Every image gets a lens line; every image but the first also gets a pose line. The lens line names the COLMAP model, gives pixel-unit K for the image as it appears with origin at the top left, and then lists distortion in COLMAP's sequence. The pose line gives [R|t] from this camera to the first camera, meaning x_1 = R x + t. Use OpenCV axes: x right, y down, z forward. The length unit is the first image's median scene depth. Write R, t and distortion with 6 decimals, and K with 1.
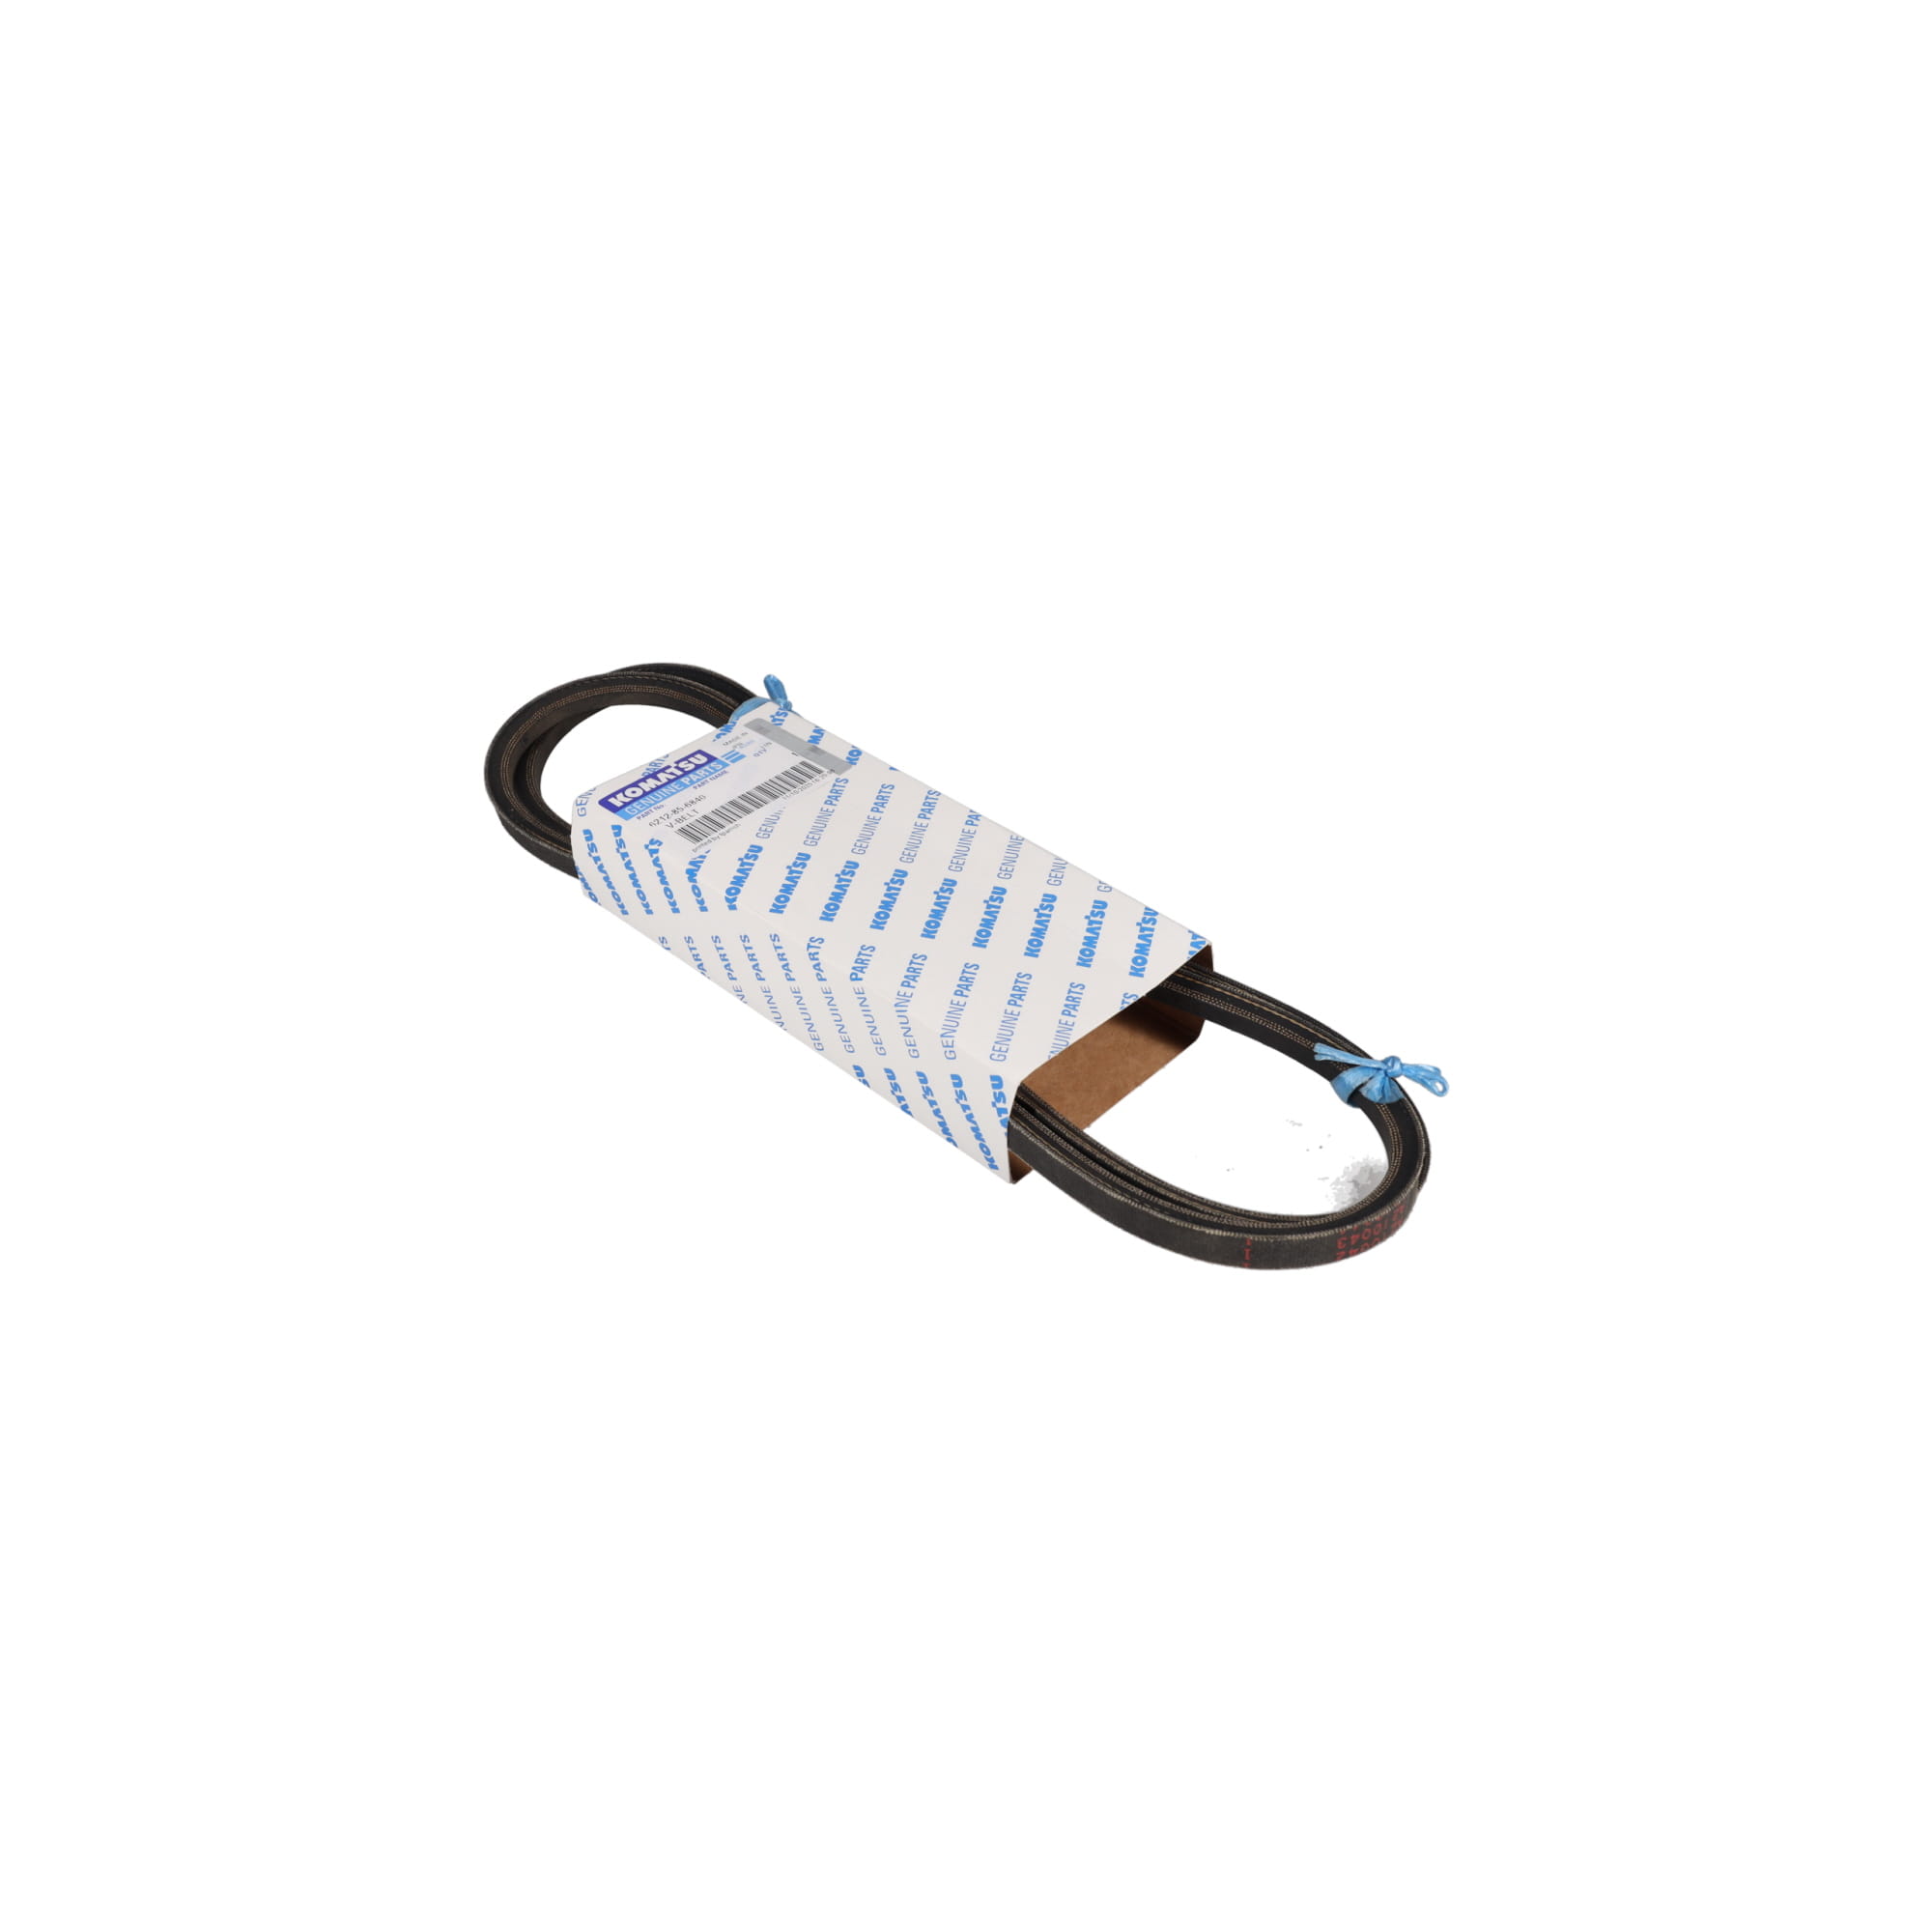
lens RADIAL K [[1926.9, 0, 950.2], [0, 1926.9, 963.9], [0, 0, 1]] dist [0.000379, 0.000000]
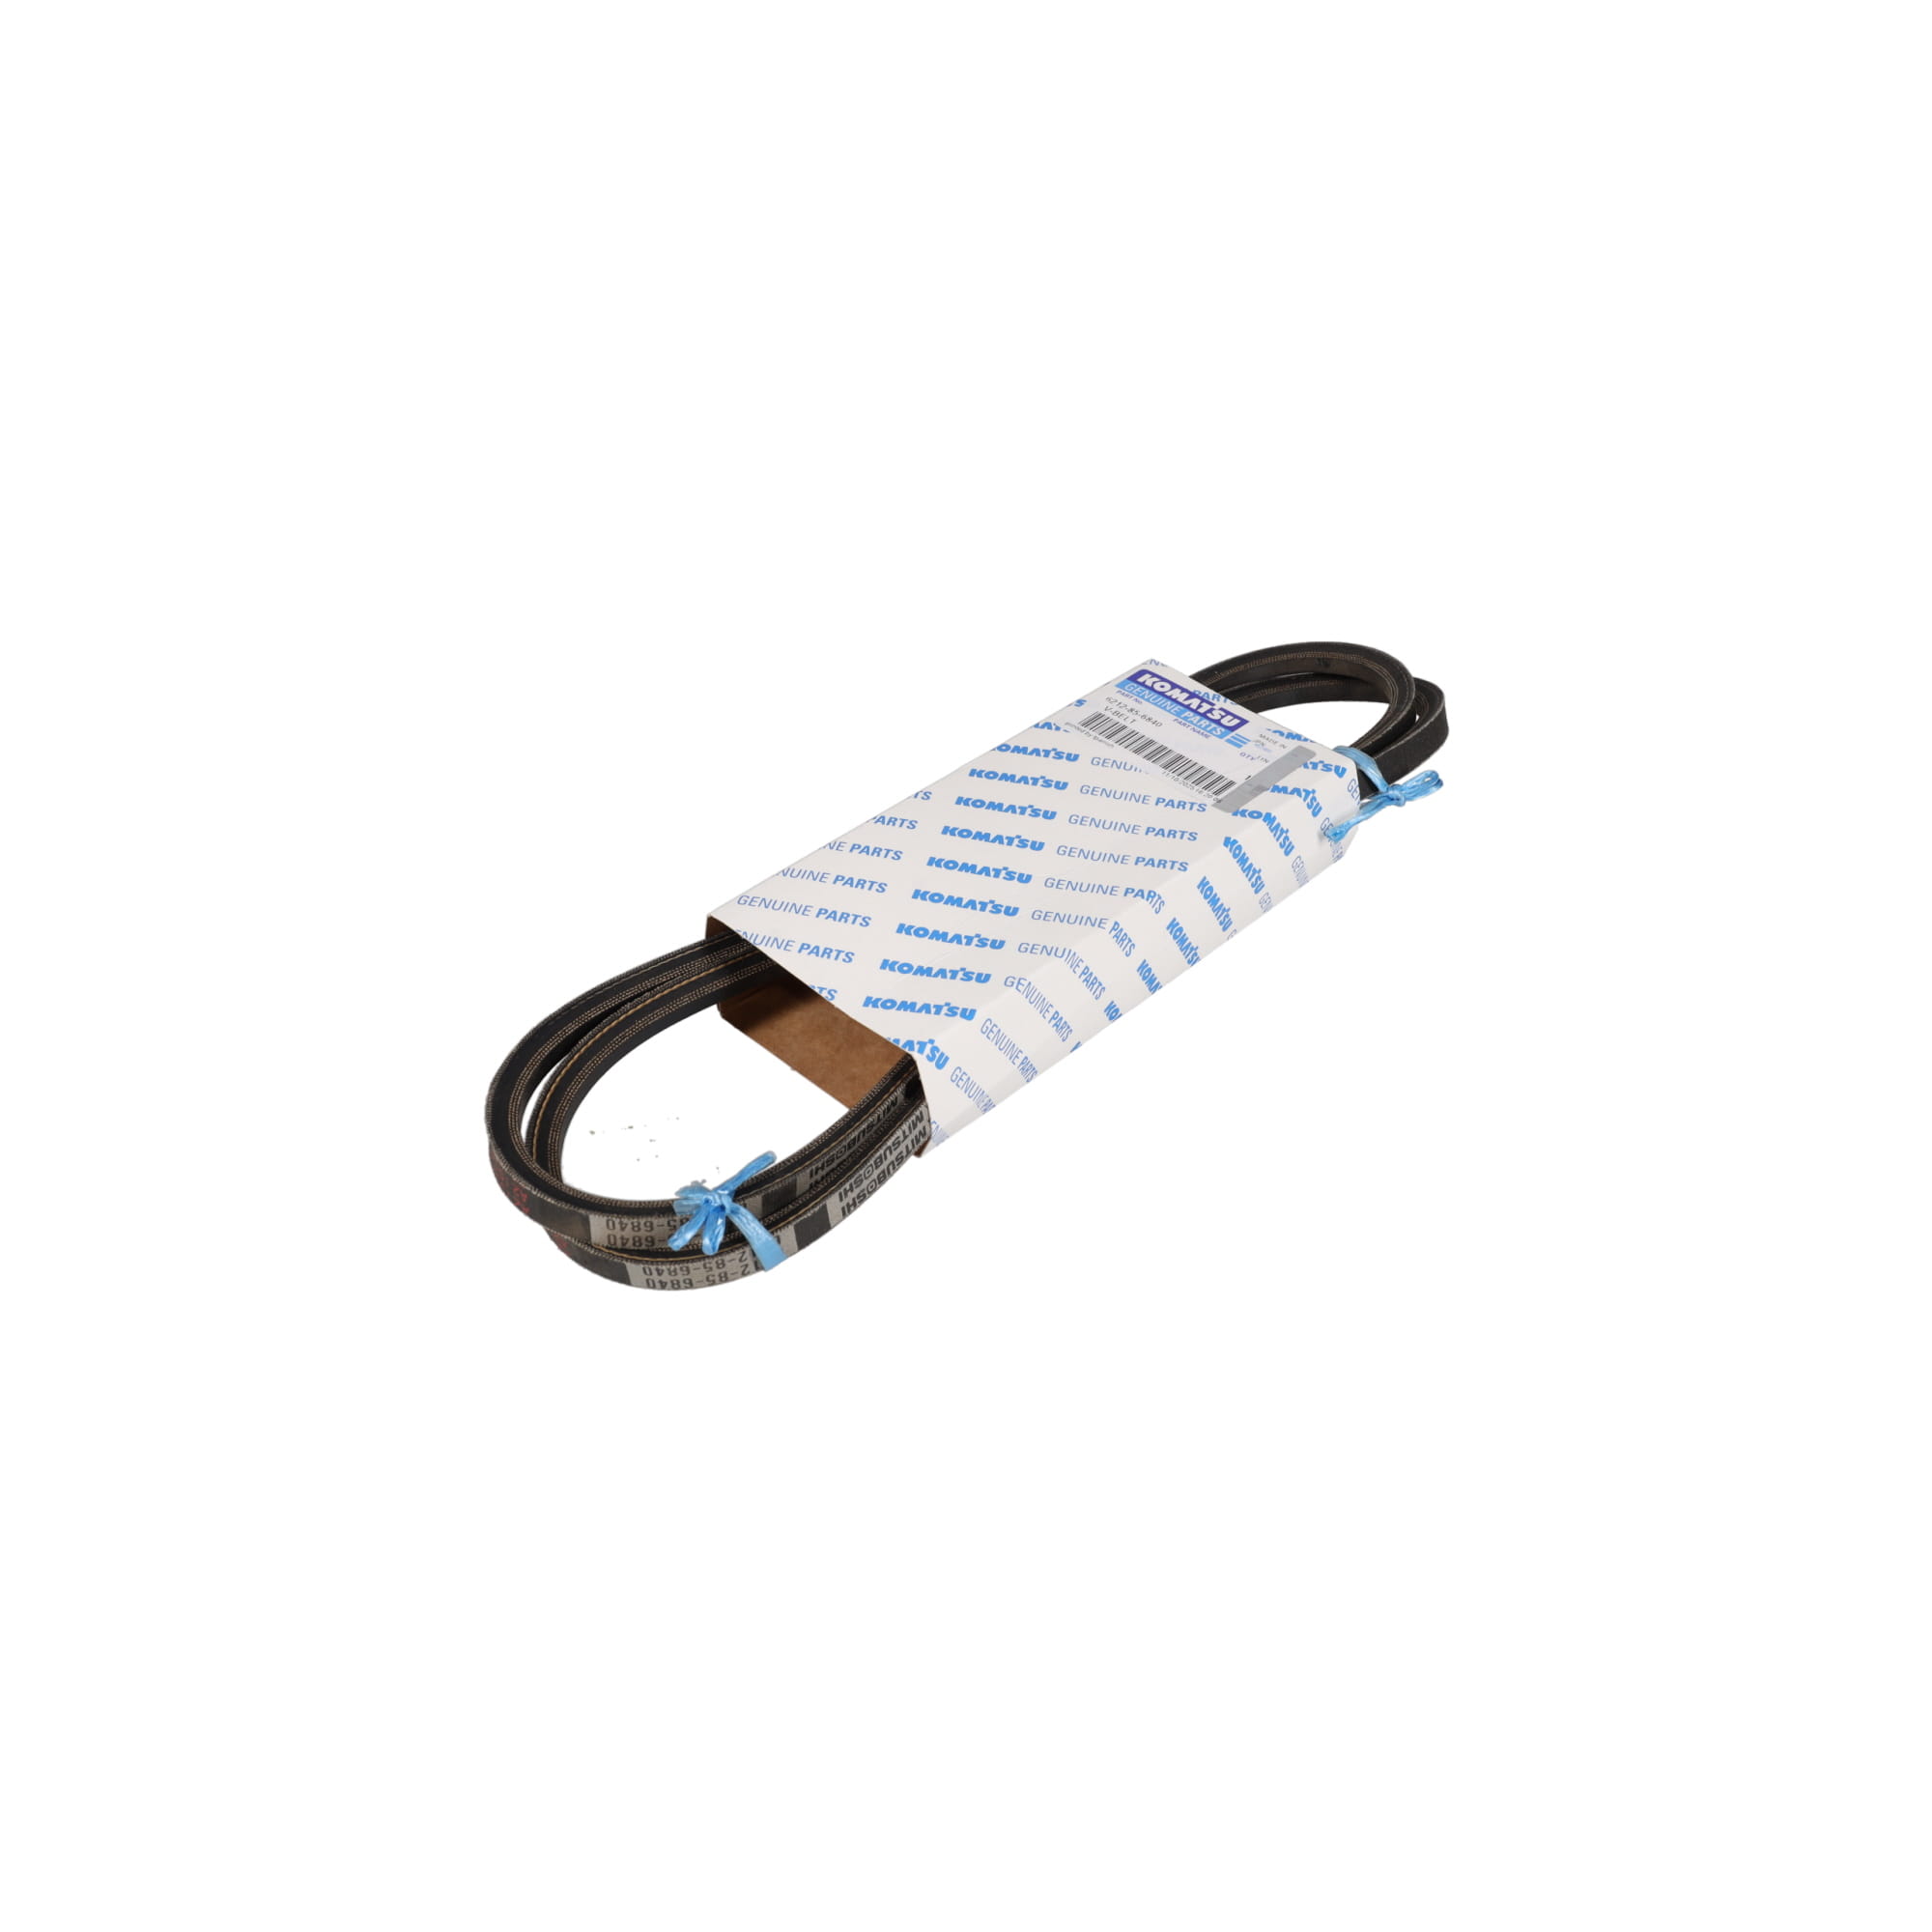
lens RADIAL K [[1926.9, 0, 1016.9], [0, 1926.9, 1002.8], [0, 0, 1]] dist [0.000379, 0.000000]
pose [[-0.011742, 0.654818, -0.755695, 0.733359], [-0.639742, 0.575912, 0.508974, -0.471969], [0.768500, 0.489427, 0.412152, 0.610063]]
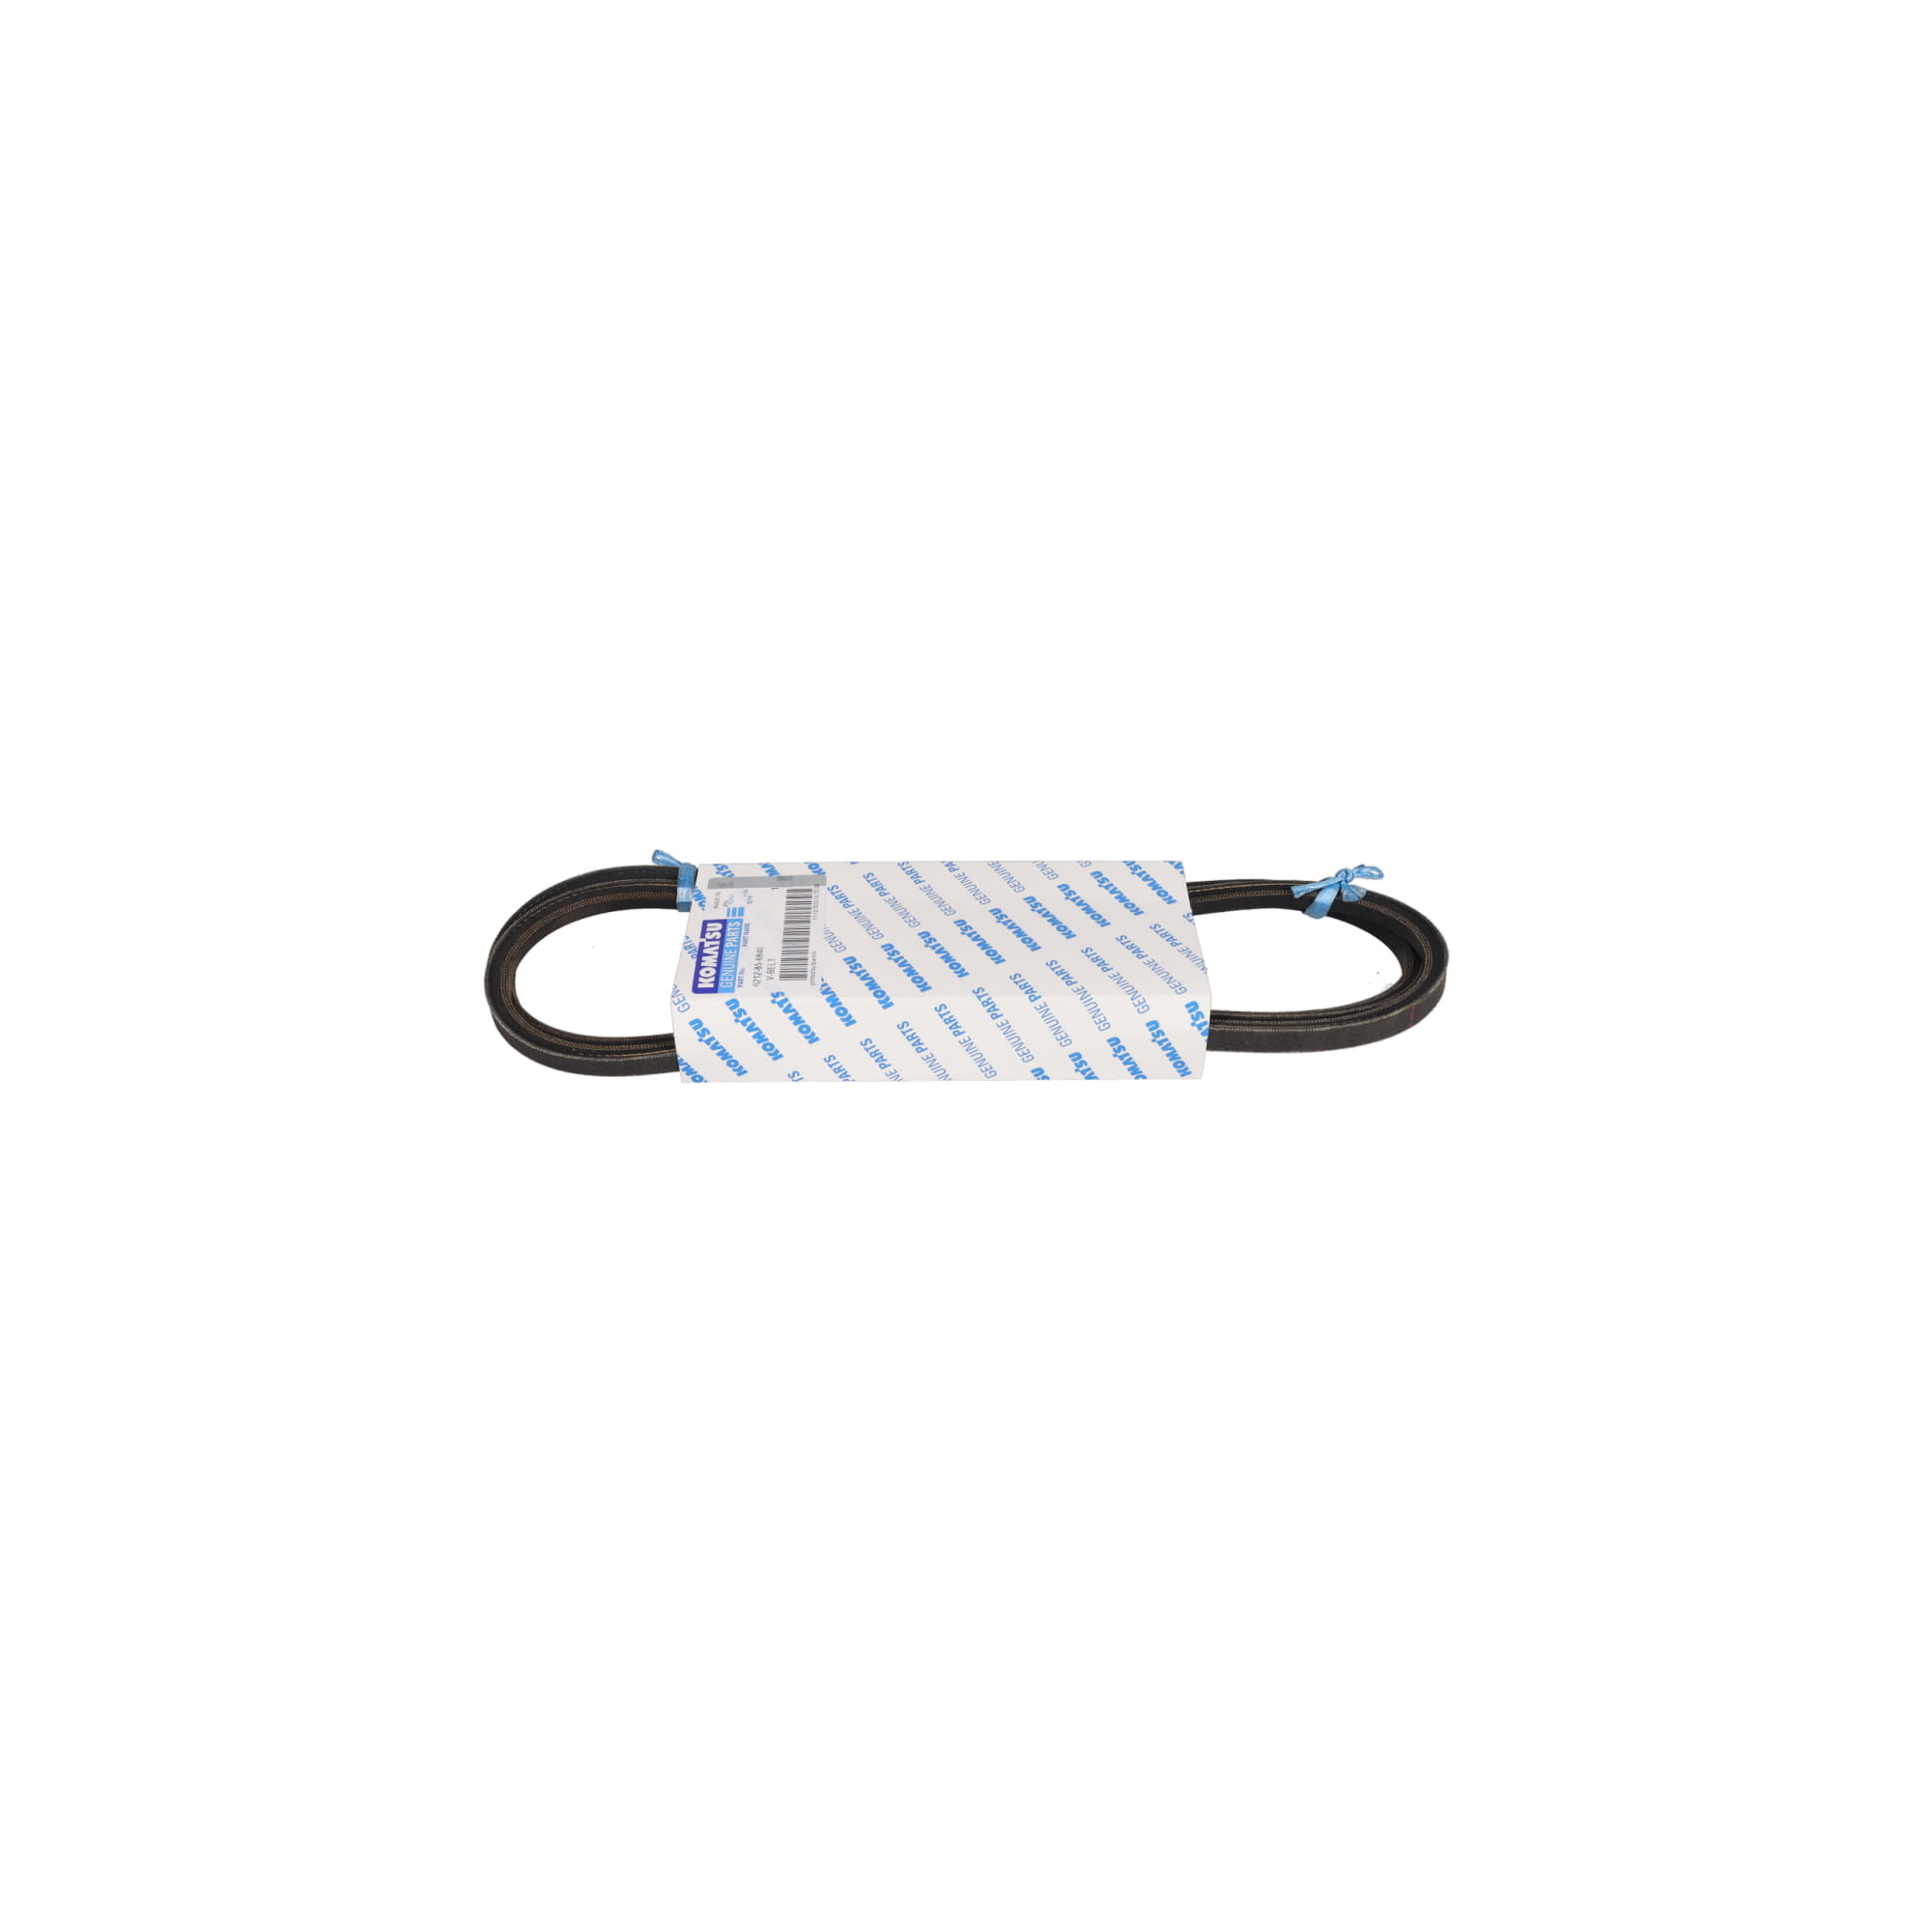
lens RADIAL K [[1567.5, 0, 978.2], [0, 1567.5, 965.3], [0, 0, 1]] dist [-0.002150, -0.000056]
pose [[0.713402, -0.443871, 0.542251, -0.551807], [0.446627, 0.884285, 0.136253, -0.148611], [-0.539983, 0.144981, 0.829095, 0.164662]]
